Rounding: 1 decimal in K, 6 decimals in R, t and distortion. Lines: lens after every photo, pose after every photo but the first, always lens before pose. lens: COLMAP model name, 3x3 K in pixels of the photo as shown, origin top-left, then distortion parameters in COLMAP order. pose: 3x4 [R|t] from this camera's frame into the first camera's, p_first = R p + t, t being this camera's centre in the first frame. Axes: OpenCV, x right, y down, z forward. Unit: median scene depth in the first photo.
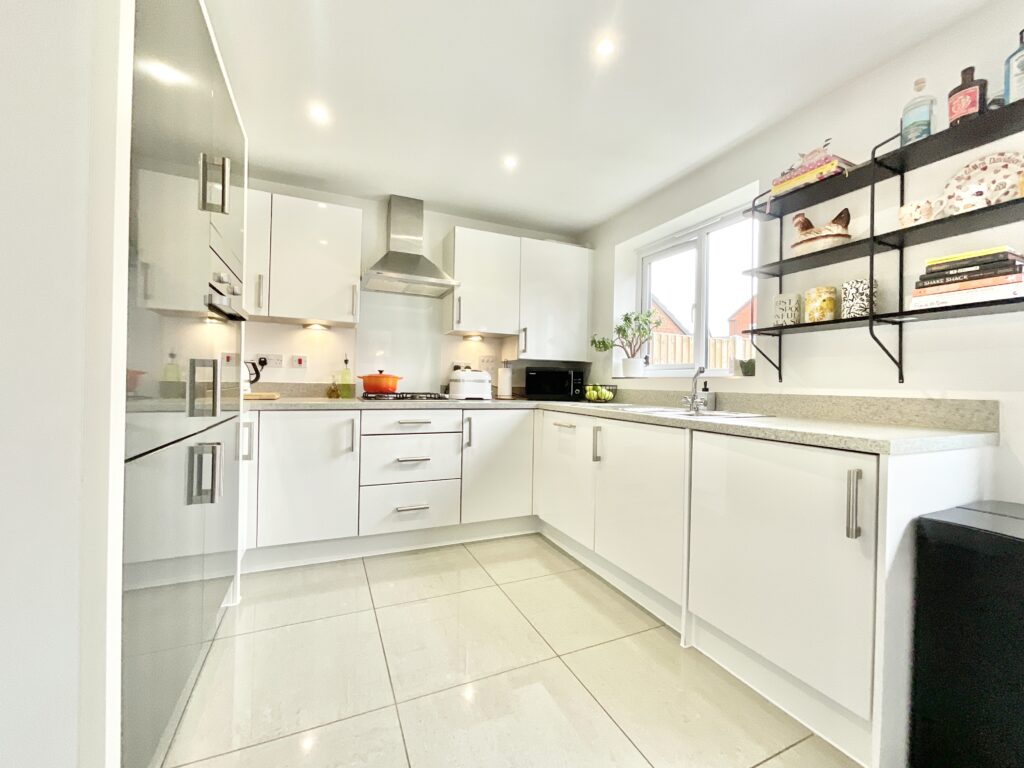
lens RADIAL K [[416.8, 0, 512.0], [0, 416.8, 384.0], [0, 0, 1]] dist [-0.001158, -0.000128]
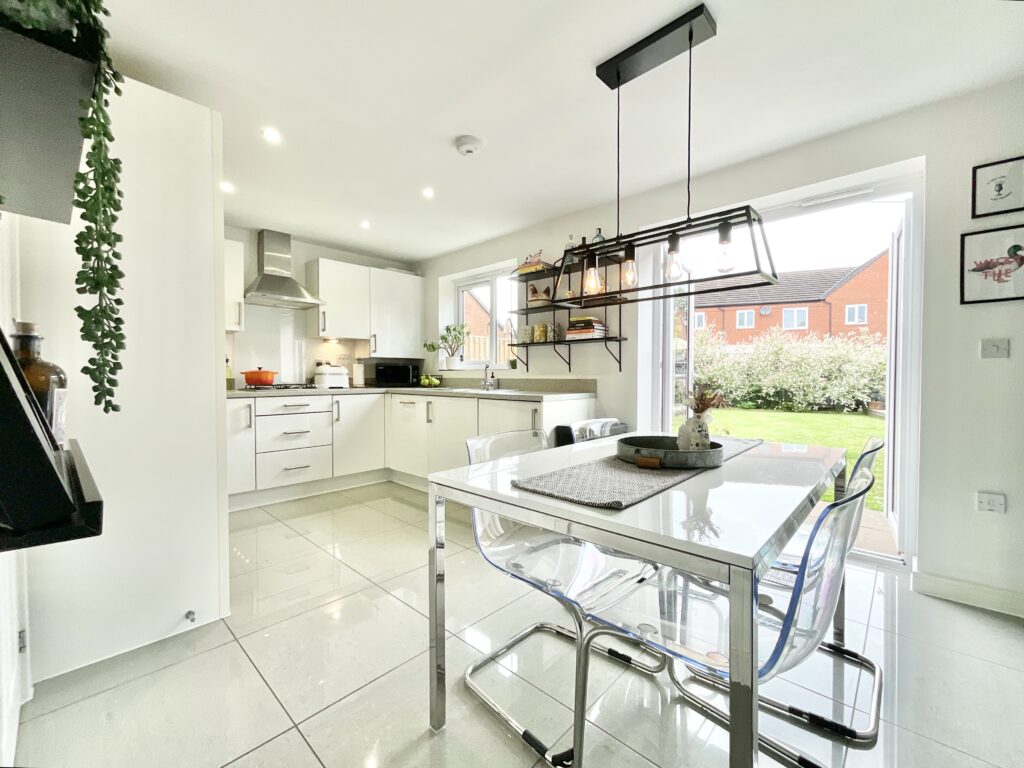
lens RADIAL K [[424.8, 0, 512.0], [0, 424.8, 384.0], [0, 0, 1]] dist [0.001084, 0.000010]
pose [[0.923339, -0.027706, 0.382985, -0.096779], [0.017809, 0.999410, 0.029364, -0.005889], [-0.383573, -0.020292, 0.923288, -0.487311]]
